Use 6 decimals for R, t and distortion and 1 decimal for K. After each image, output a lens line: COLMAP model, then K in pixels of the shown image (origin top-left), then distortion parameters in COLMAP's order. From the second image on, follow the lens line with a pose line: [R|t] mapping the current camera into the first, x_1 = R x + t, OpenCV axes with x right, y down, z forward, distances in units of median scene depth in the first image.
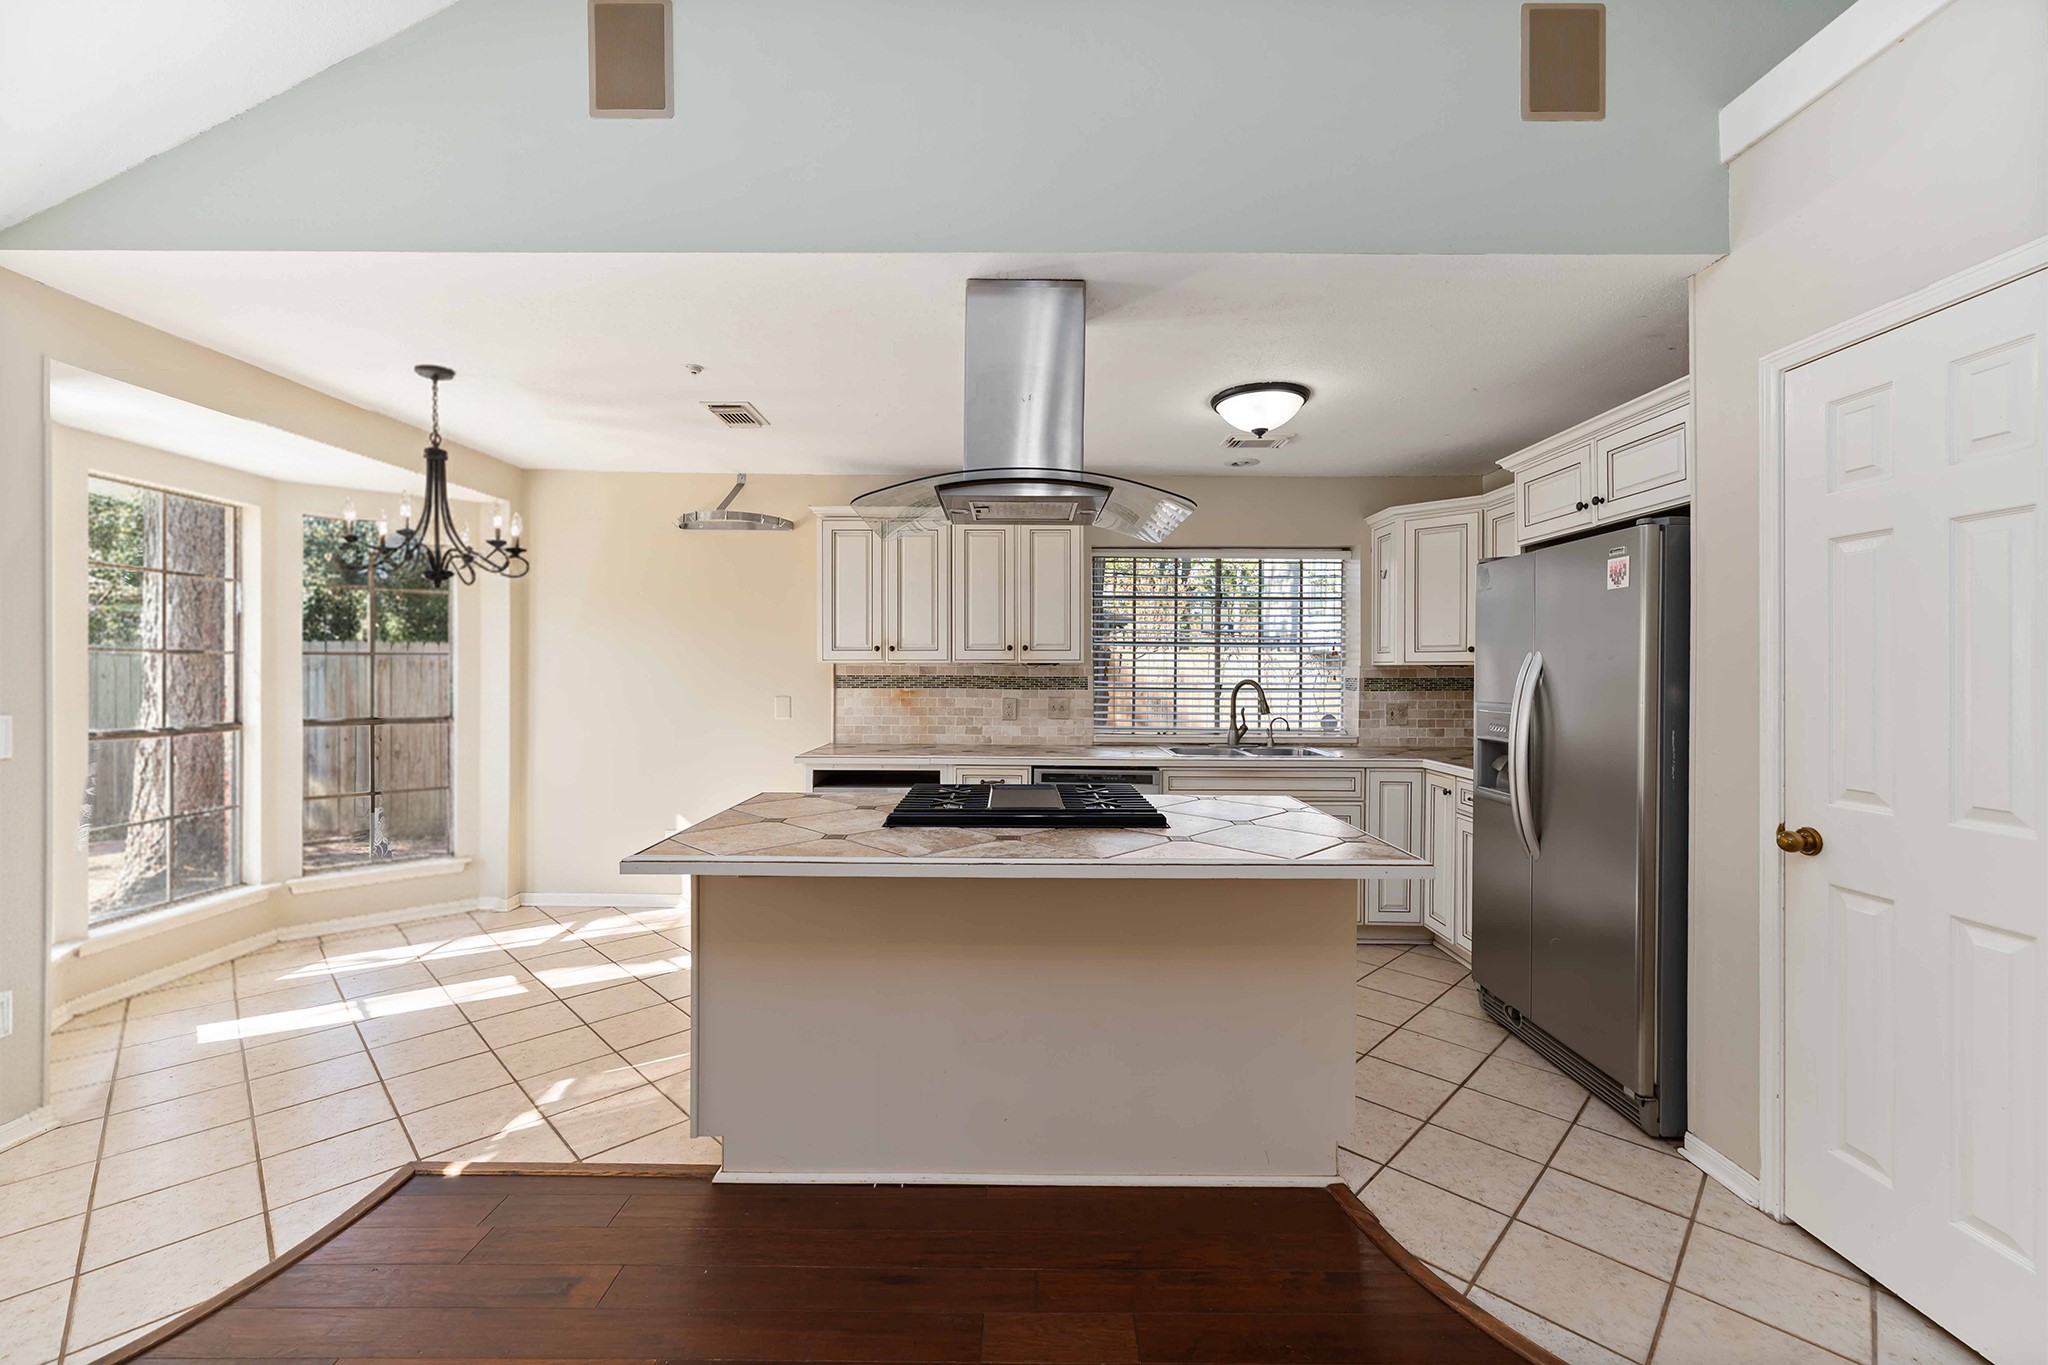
lens RADIAL K [[824.3, 0, 1015.0], [0, 824.3, 670.8], [0, 0, 1]] dist [-0.001798, -0.001492]
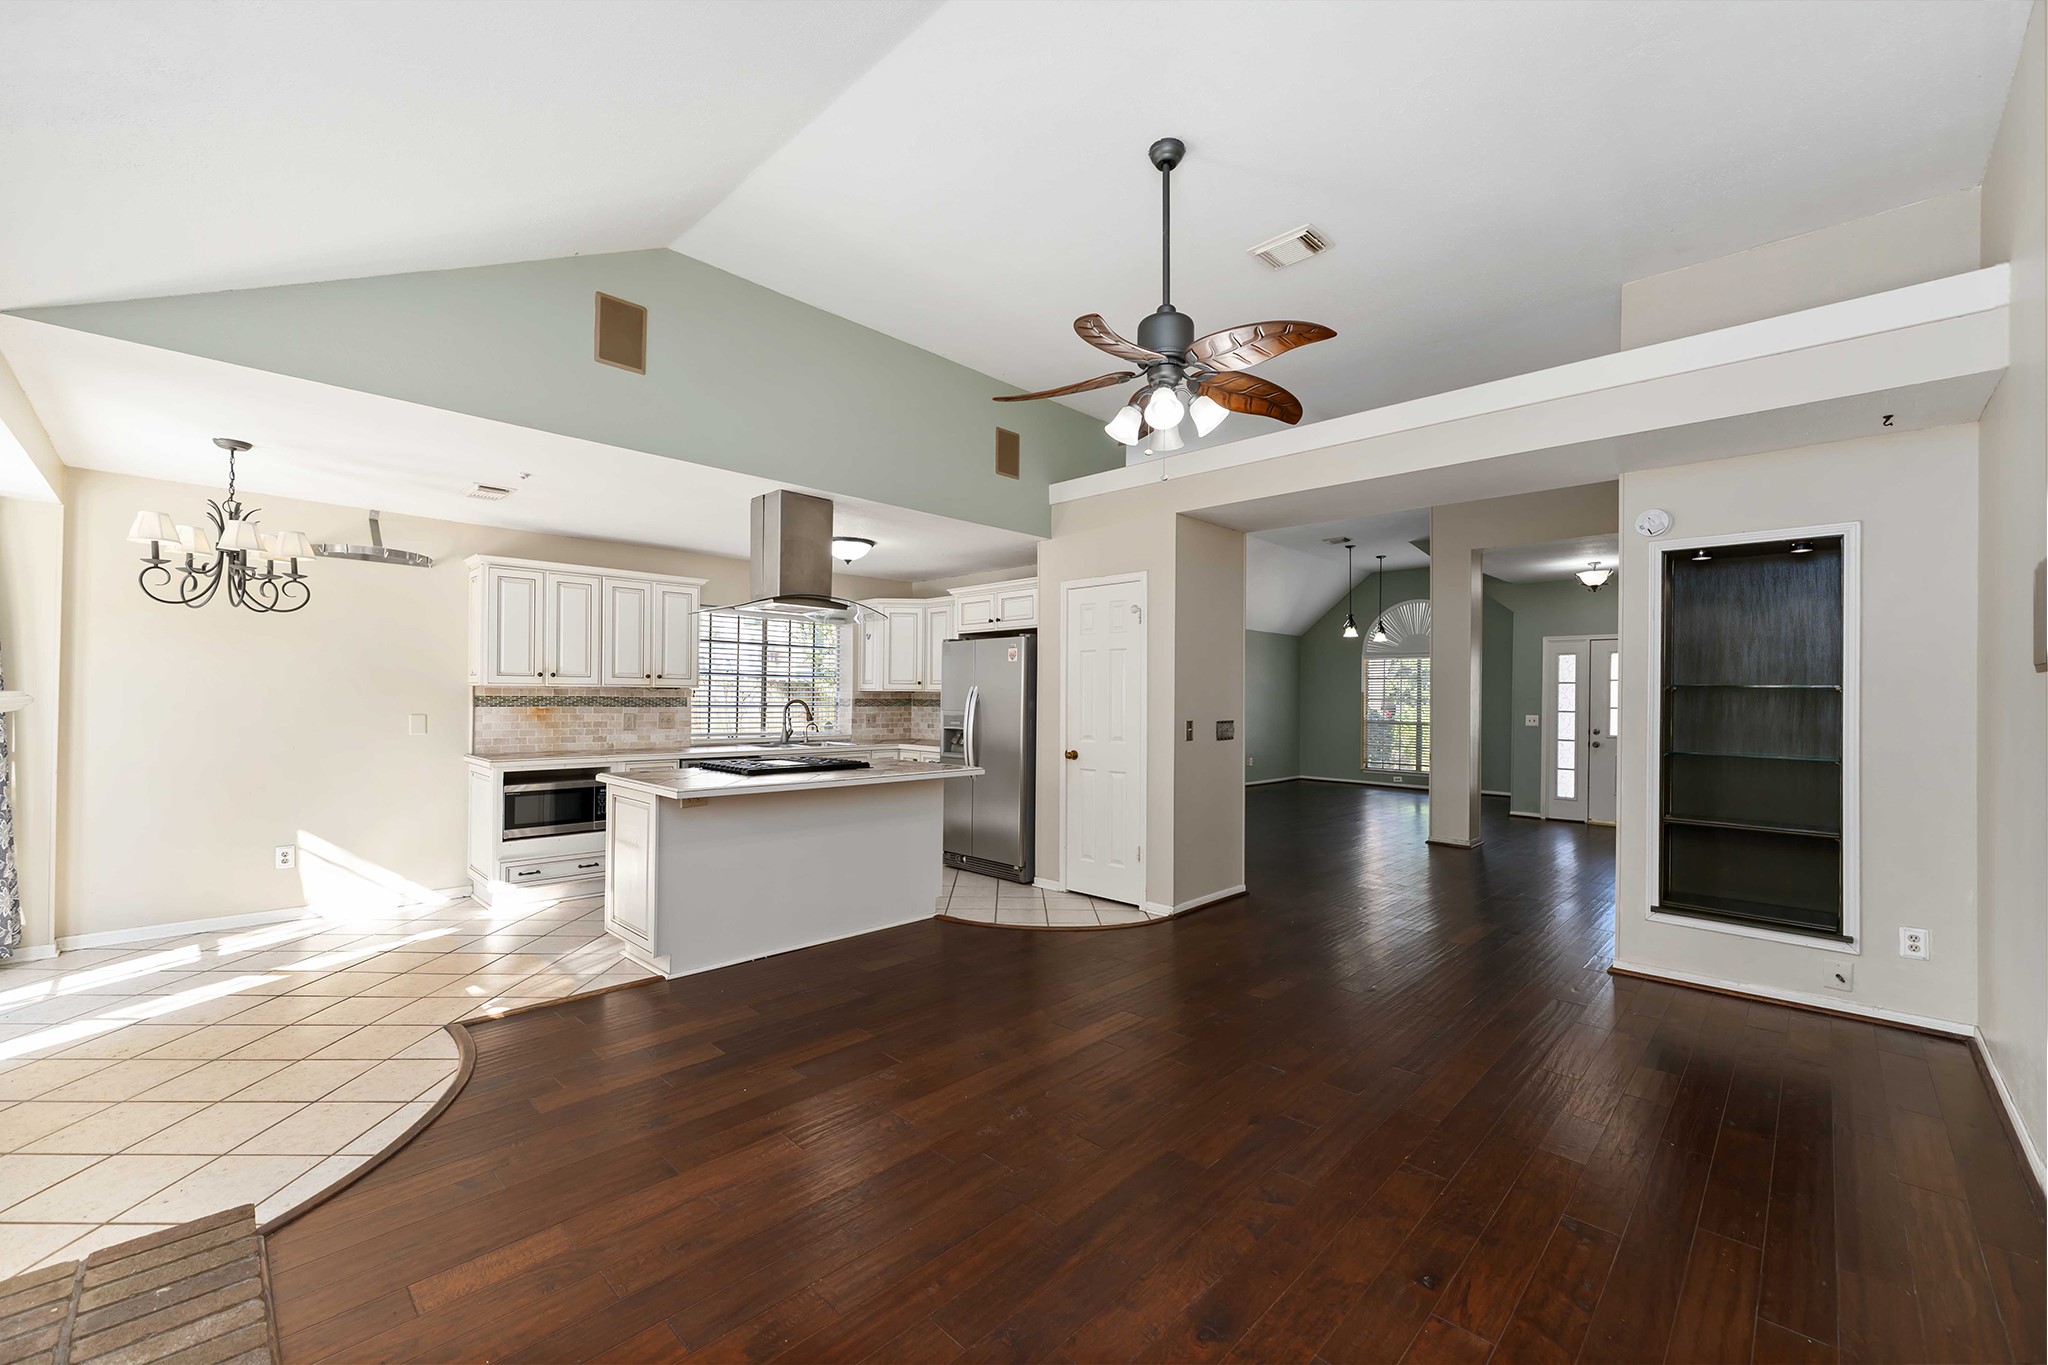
lens RADIAL K [[824.3, 0, 1015.8], [0, 824.3, 690.0], [0, 0, 1]] dist [-0.001798, -0.001492]
pose [[0.698444, 0.008519, 0.715614, -0.550361], [-0.006539, 0.999963, -0.005523, -0.001276], [-0.715635, -0.000822, 0.698474, -0.386133]]
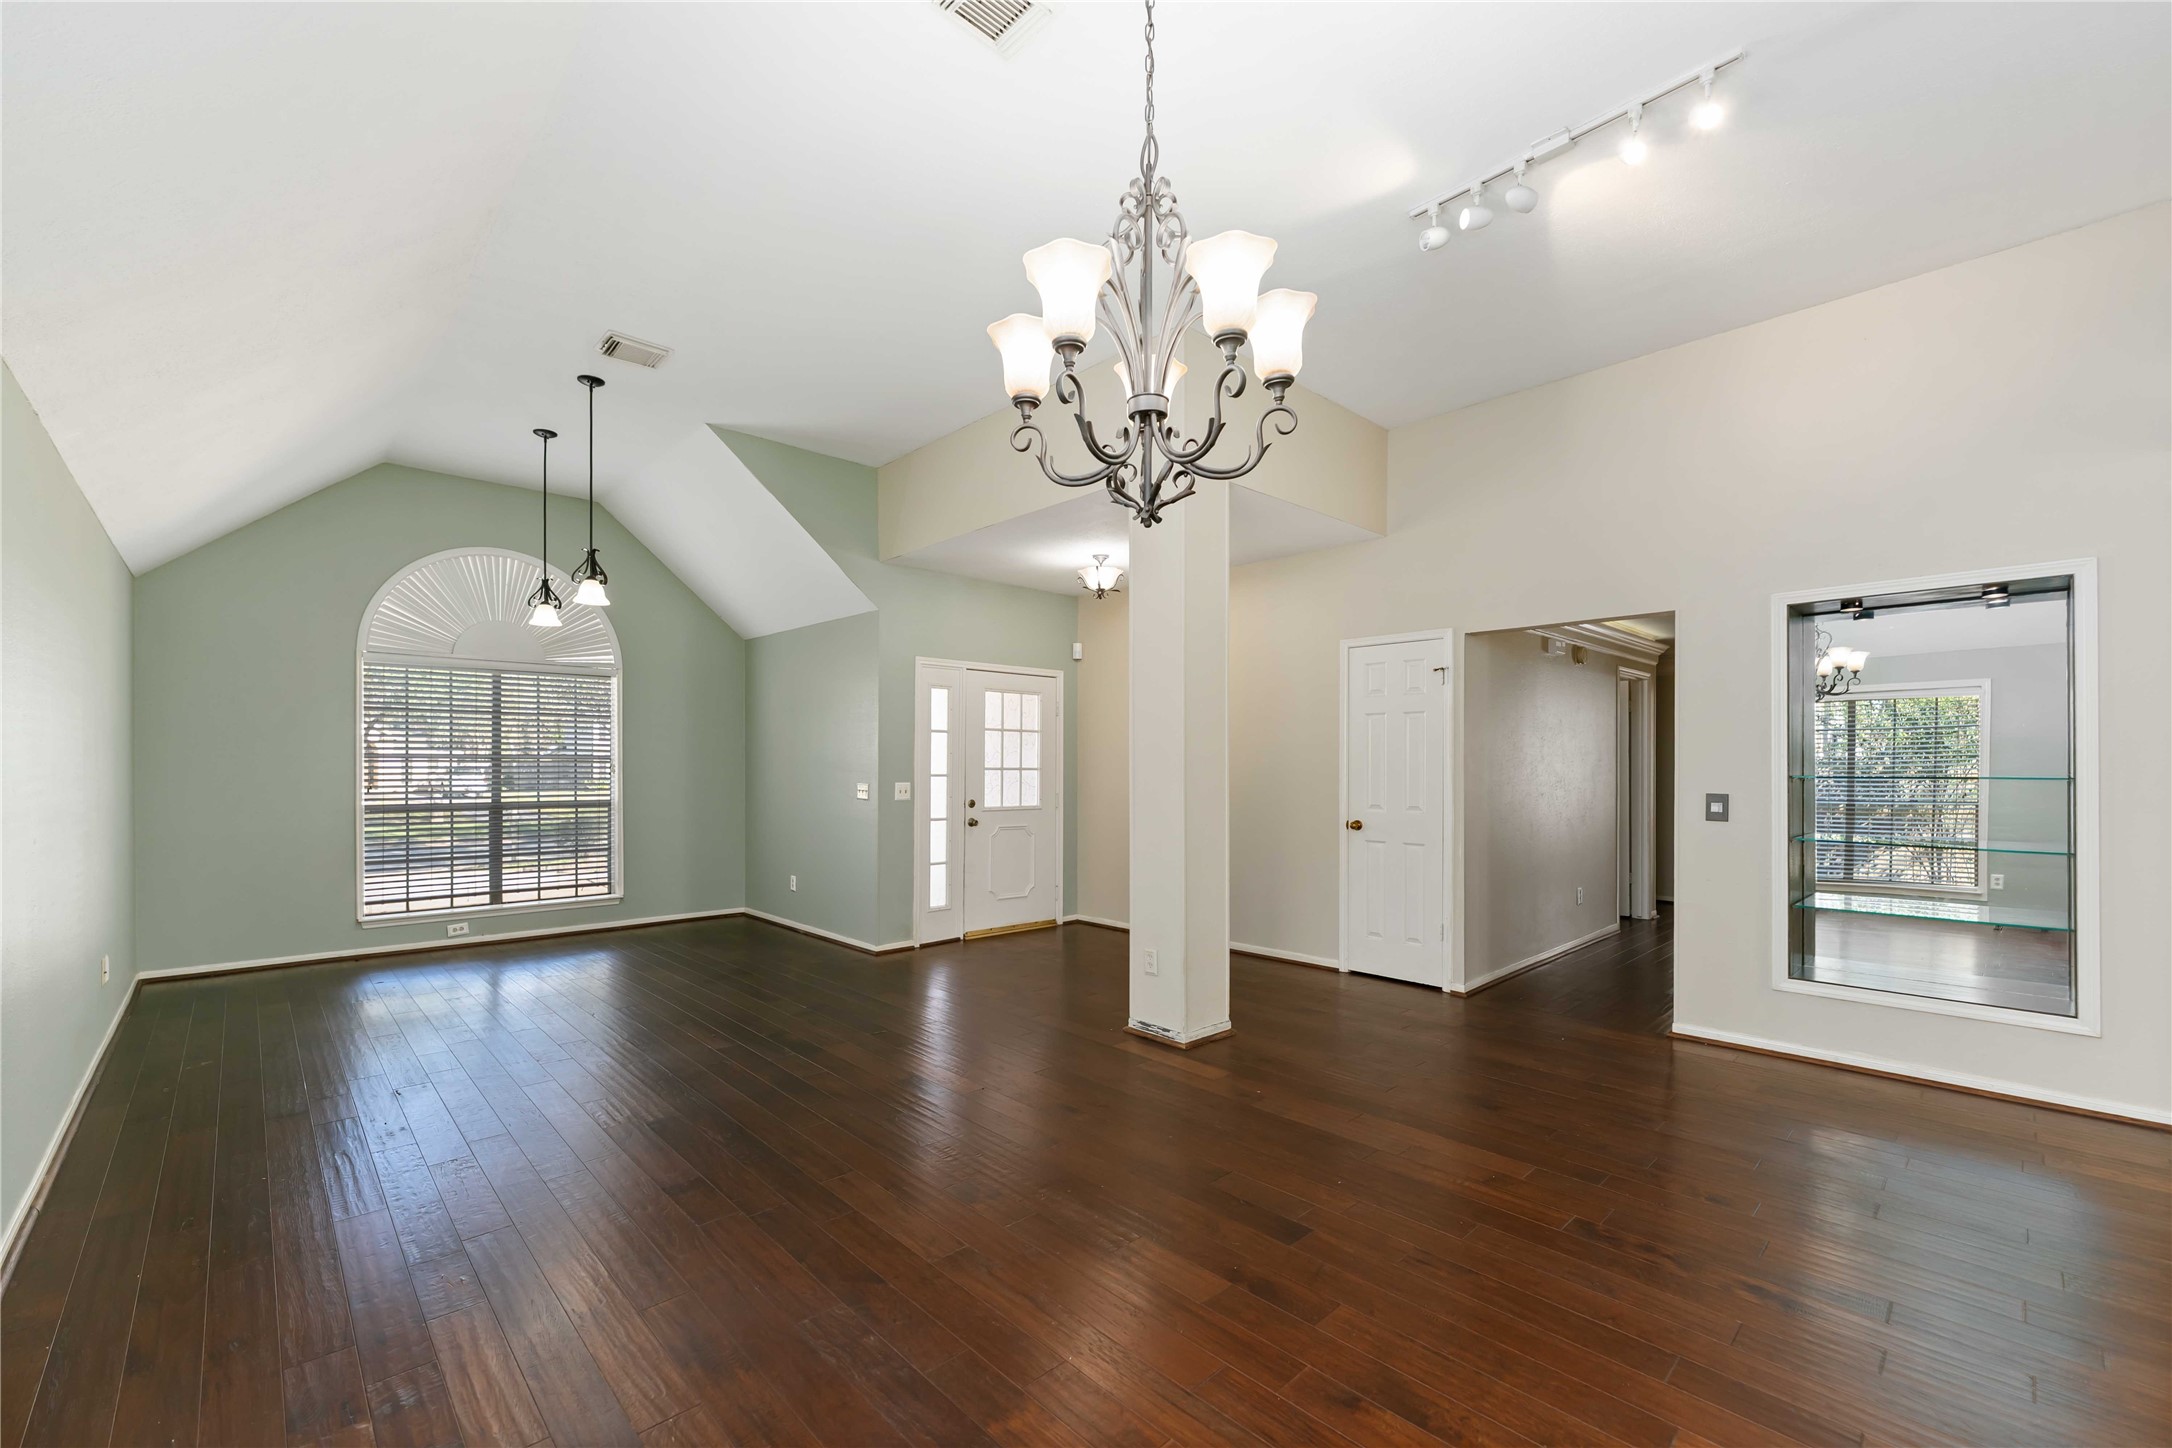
lens RADIAL K [[886.5, 0, 1096.1], [0, 886.5, 766.1], [0, 0, 1]] dist [0.008098, -0.000531]
pose [[-0.690871, -0.009153, 0.722920, 0.729477], [-0.007281, 0.999957, 0.005702, 0.007918], [-0.722941, -0.001324, -0.690908, 0.945651]]
